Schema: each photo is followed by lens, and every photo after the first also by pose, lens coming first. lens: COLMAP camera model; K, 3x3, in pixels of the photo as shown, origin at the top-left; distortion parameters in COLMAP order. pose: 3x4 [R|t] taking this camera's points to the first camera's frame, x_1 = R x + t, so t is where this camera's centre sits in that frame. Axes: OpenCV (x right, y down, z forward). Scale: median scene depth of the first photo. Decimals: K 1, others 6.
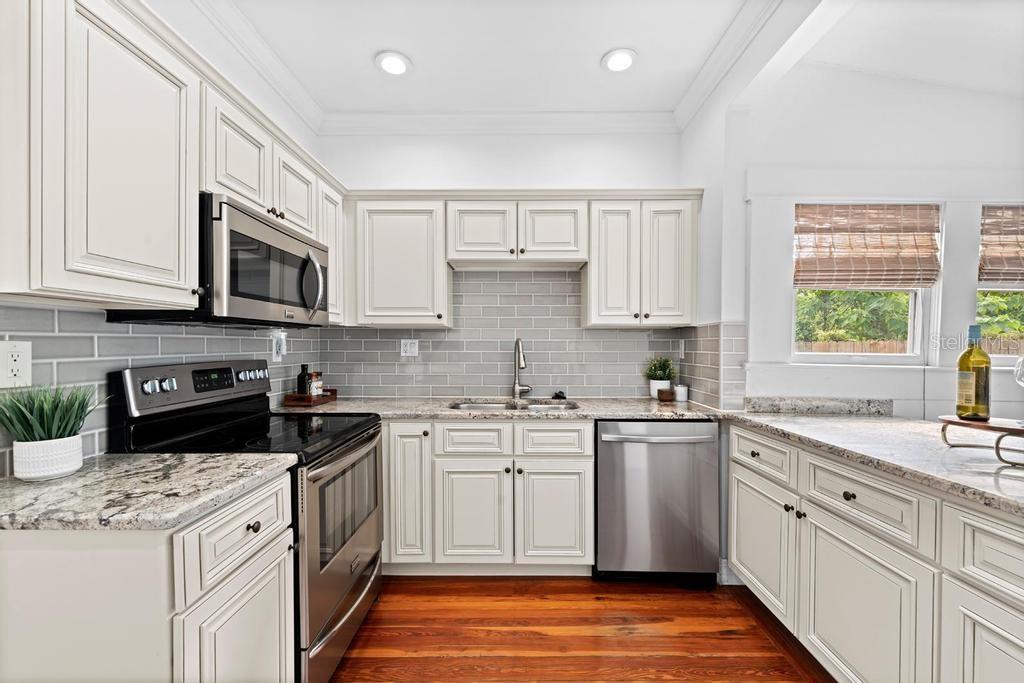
lens RADIAL K [[416.9, 0, 509.2], [0, 416.9, 348.7], [0, 0, 1]] dist [-0.001123, -0.000291]
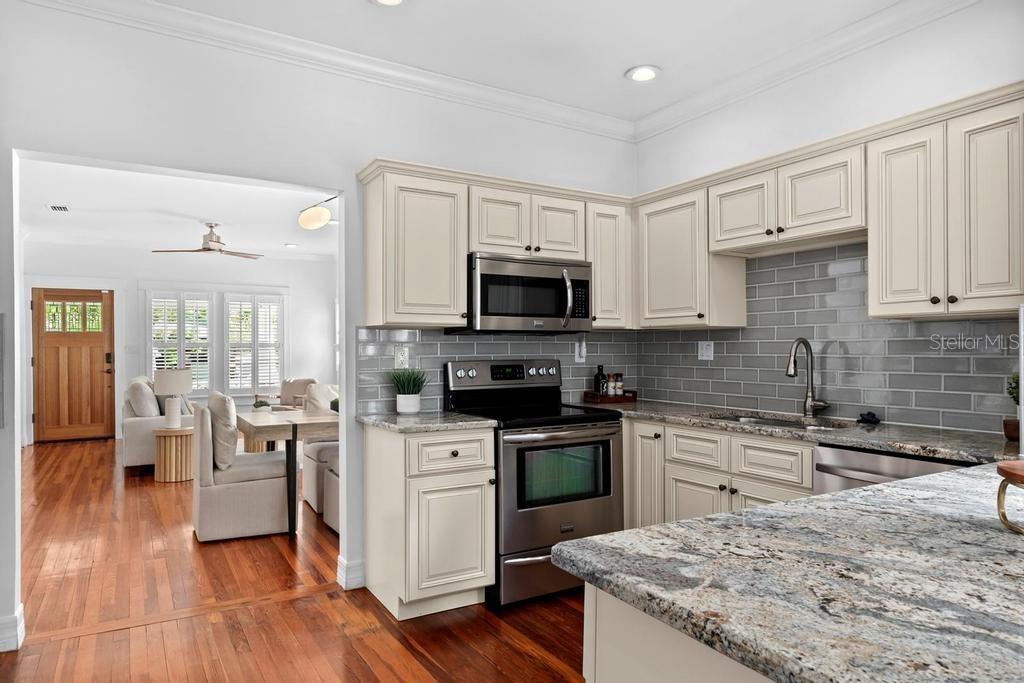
lens RADIAL K [[632.3, 0, 507.4], [0, 632.3, 346.4], [0, 0, 1]] dist [-0.003102, -0.000490]
pose [[0.520729, -0.006866, -0.853695, 0.900960], [-0.004503, 0.999932, -0.010789, 0.007314], [0.853710, 0.009463, 0.520662, -0.091885]]
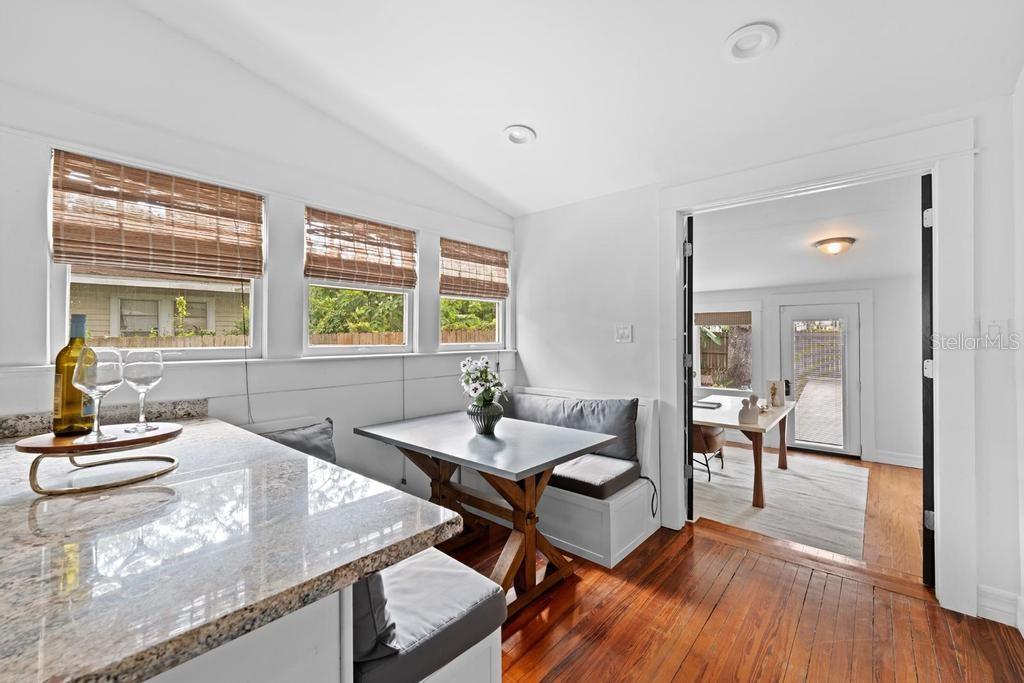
lens RADIAL K [[416.9, 0, 514.1], [0, 416.9, 329.3], [0, 0, 1]] dist [-0.001123, -0.000291]
pose [[0.639305, -0.000007, 0.768953, 0.647068], [0.019496, 0.999679, -0.016200, 0.000911], [-0.768706, 0.025349, 0.639100, -0.092668]]
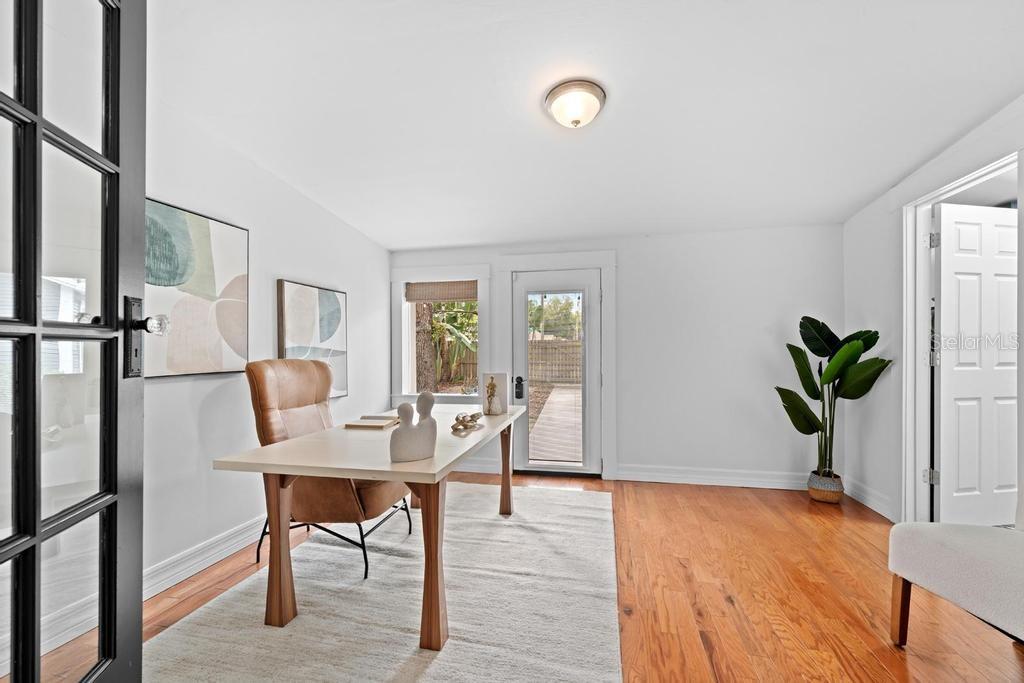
lens RADIAL K [[416.9, 0, 509.7], [0, 416.9, 349.5], [0, 0, 1]] dist [-0.001123, -0.000291]
pose [[0.190495, -0.001969, 0.981686, 1.888722], [0.018727, 0.999823, -0.001628, 0.186044], [-0.981510, 0.018694, 0.190498, -0.043941]]
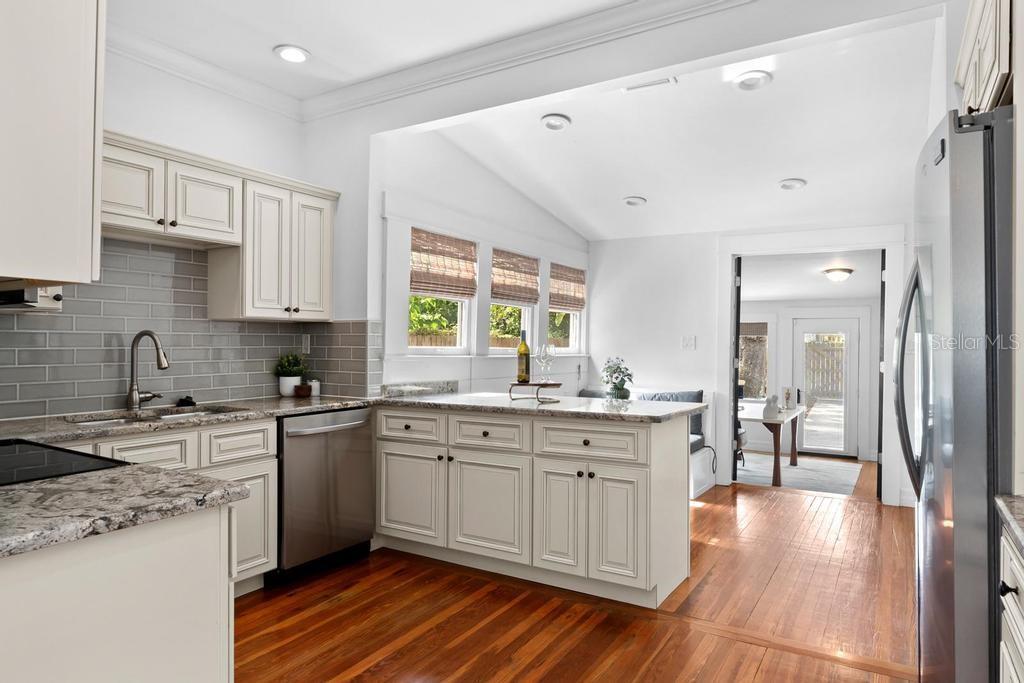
lens RADIAL K [[632.3, 0, 515.4], [0, 632.3, 339.4], [0, 0, 1]] dist [-0.003102, -0.000490]
pose [[0.502472, 0.004204, 0.864583, -0.785196], [0.003466, 0.999970, -0.006877, 0.002289], [-0.864587, 0.006453, 0.502443, -0.214075]]
